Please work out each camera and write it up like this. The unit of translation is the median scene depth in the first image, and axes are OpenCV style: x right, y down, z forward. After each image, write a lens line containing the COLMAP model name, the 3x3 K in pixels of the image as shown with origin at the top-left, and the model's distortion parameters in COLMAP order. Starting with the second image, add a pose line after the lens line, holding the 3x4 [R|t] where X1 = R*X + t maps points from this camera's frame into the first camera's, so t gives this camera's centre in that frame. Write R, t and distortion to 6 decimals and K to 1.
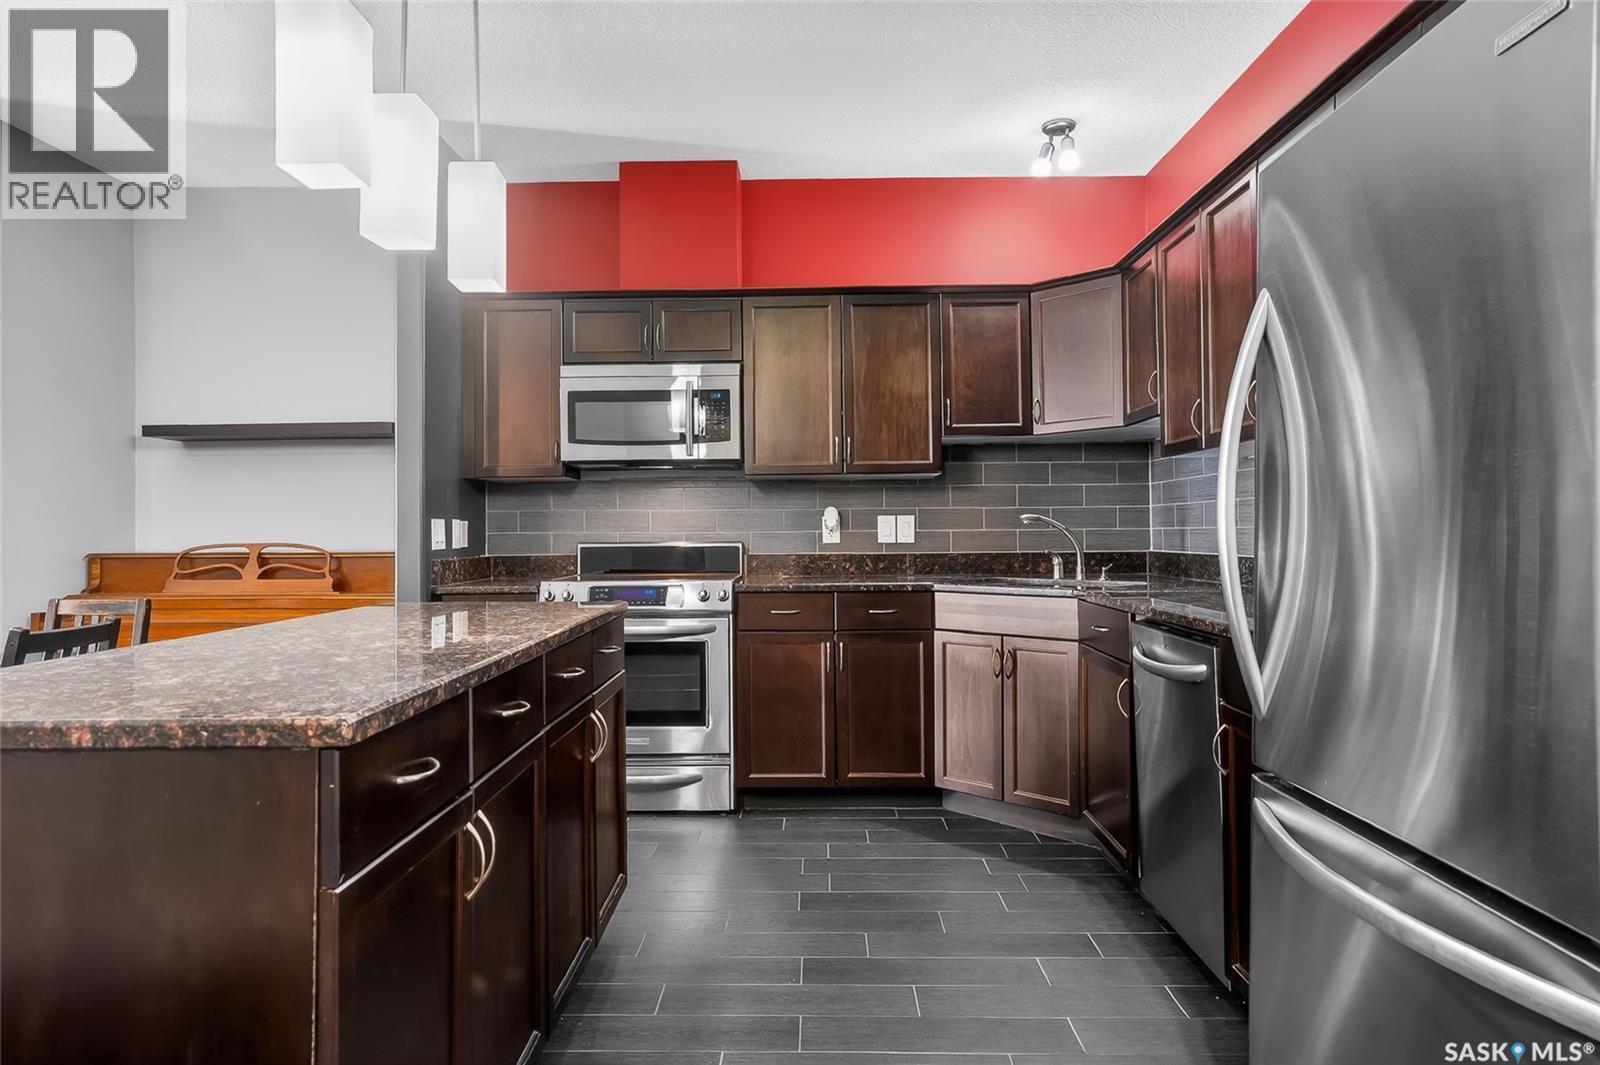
lens RADIAL K [[966.5, 0, 804.5], [0, 966.5, 516.9], [0, 0, 1]] dist [-0.021530, 0.007289]
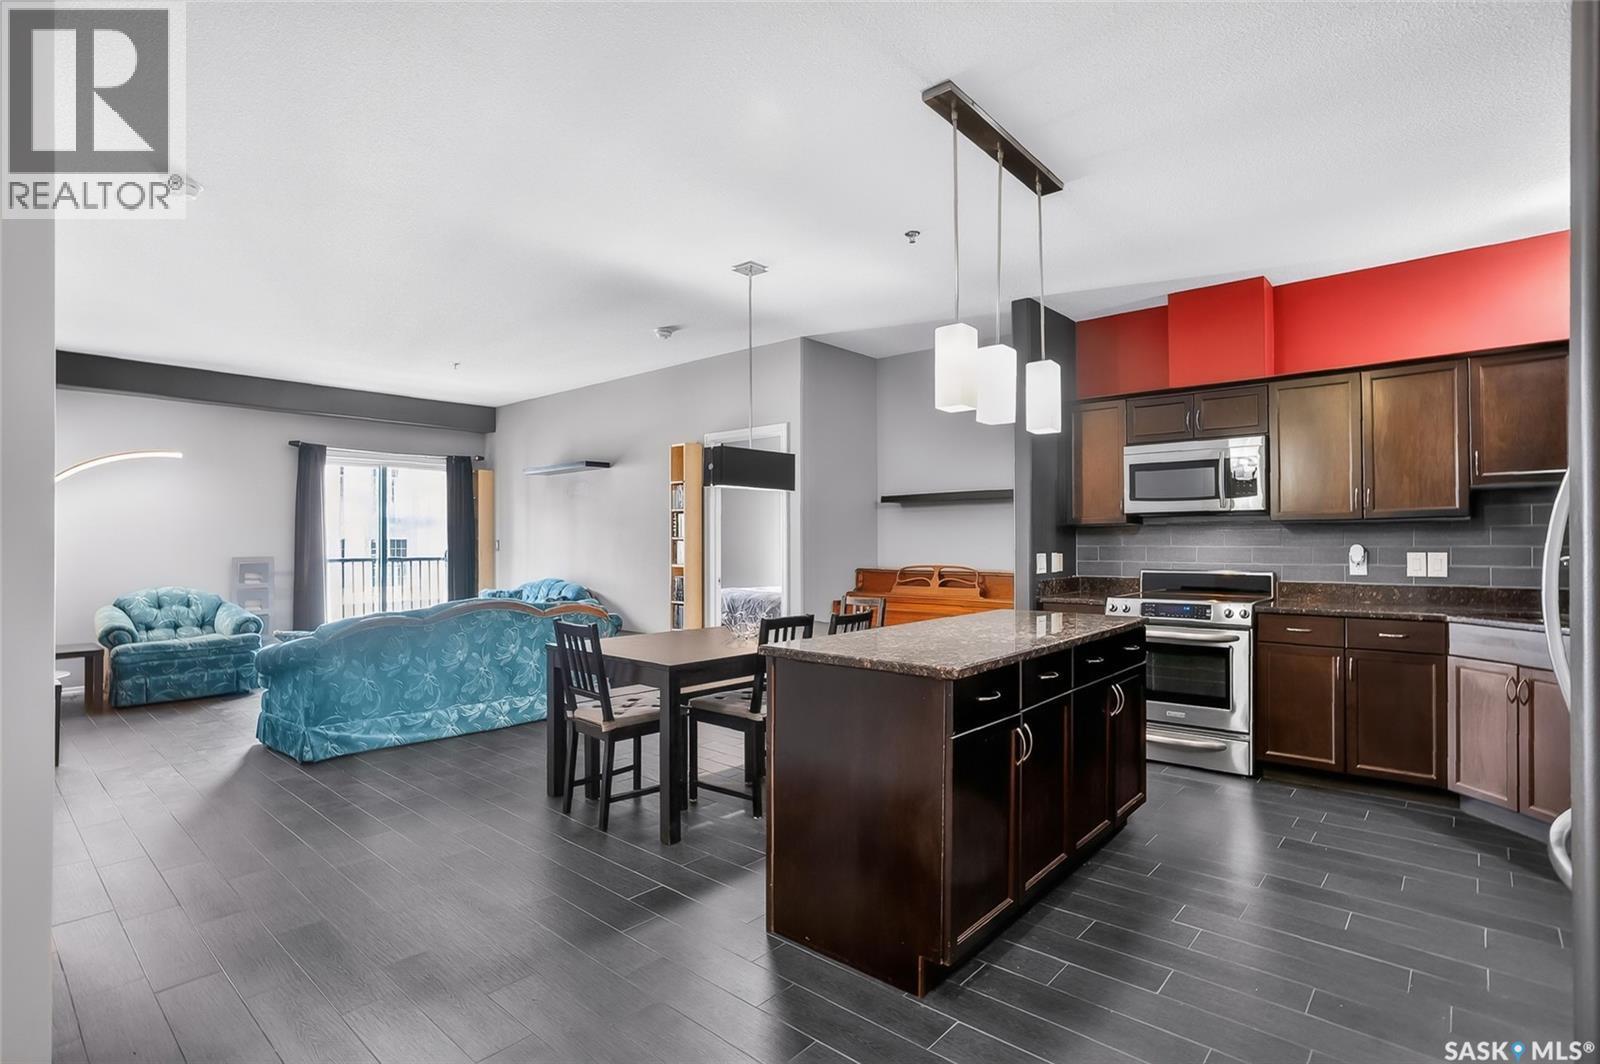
lens RADIAL K [[782.2, 0, 807.5], [0, 782.2, 542.5], [0, 0, 1]] dist [-0.015827, 0.002618]
pose [[0.767258, 0.005662, -0.641313, 0.134206], [0.007112, 0.999824, 0.017337, -0.038799], [0.641299, -0.017863, 0.767083, -0.200441]]
